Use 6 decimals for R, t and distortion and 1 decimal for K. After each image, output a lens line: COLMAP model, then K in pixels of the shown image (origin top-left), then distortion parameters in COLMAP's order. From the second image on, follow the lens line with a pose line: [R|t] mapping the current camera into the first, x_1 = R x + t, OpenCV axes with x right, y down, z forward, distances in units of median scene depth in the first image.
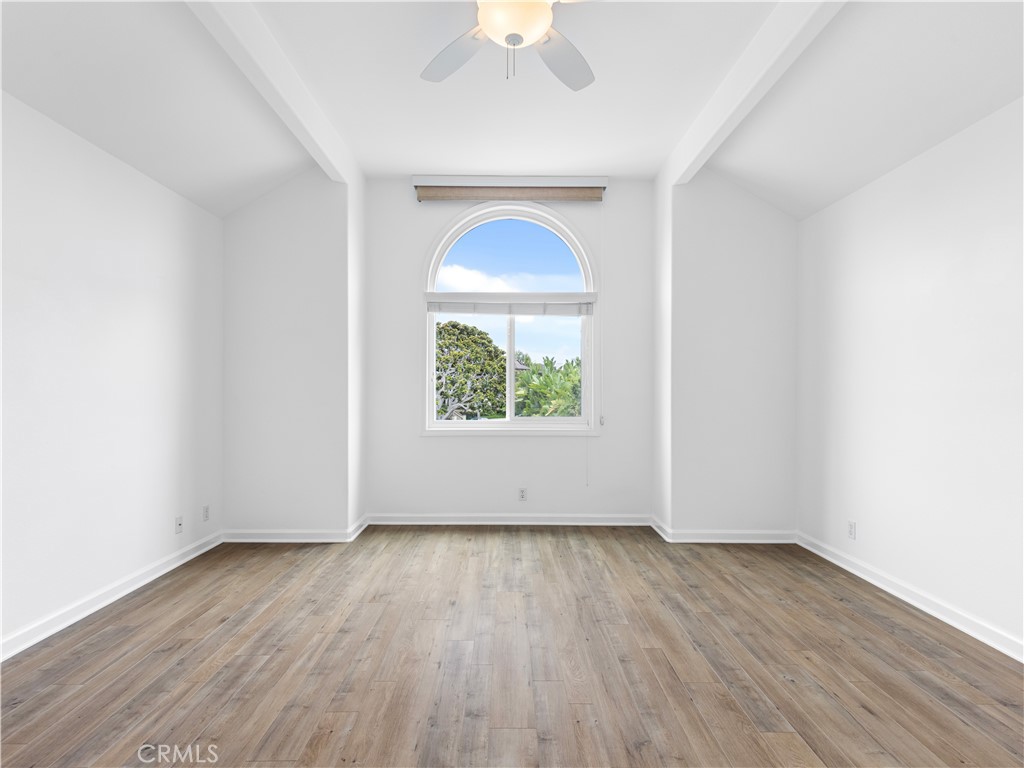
lens RADIAL K [[519.5, 0, 512.9], [0, 519.5, 388.5], [0, 0, 1]] dist [0.005392, 0.001158]
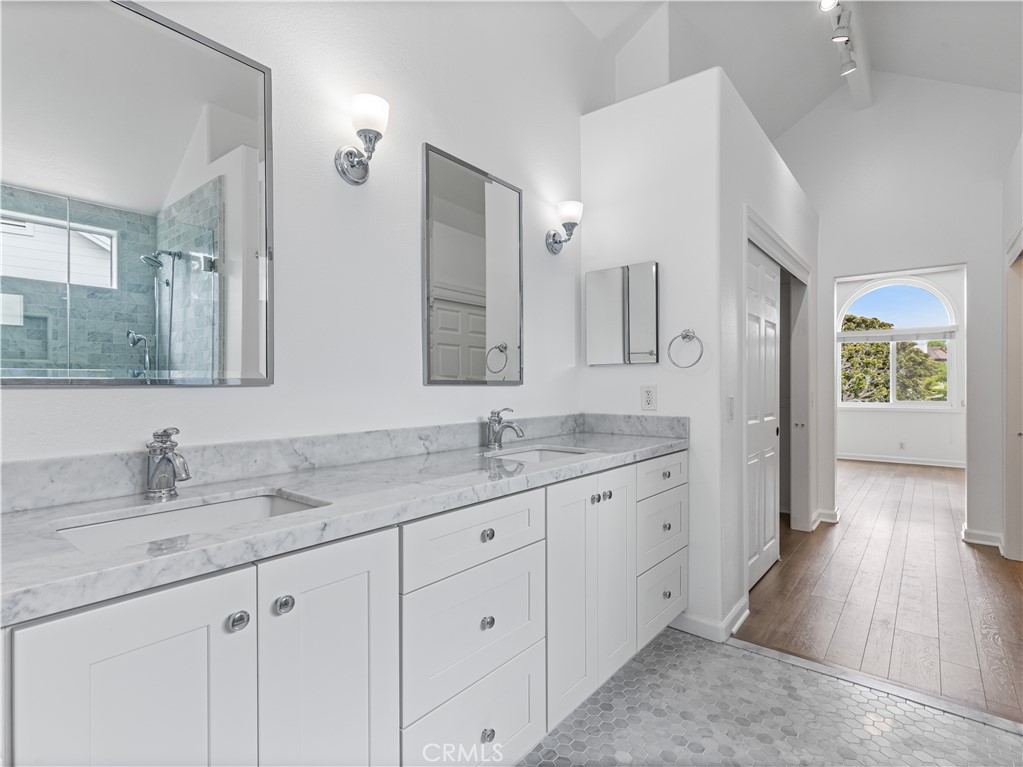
lens RADIAL K [[519.0, 0, 512.4], [0, 519.0, 388.0], [0, 0, 1]] dist [0.005392, 0.001158]
pose [[0.773999, -0.002580, -0.633182, 0.016427], [0.006935, 0.999966, 0.004403, -0.000521], [0.633149, -0.007799, 0.773991, -0.167382]]
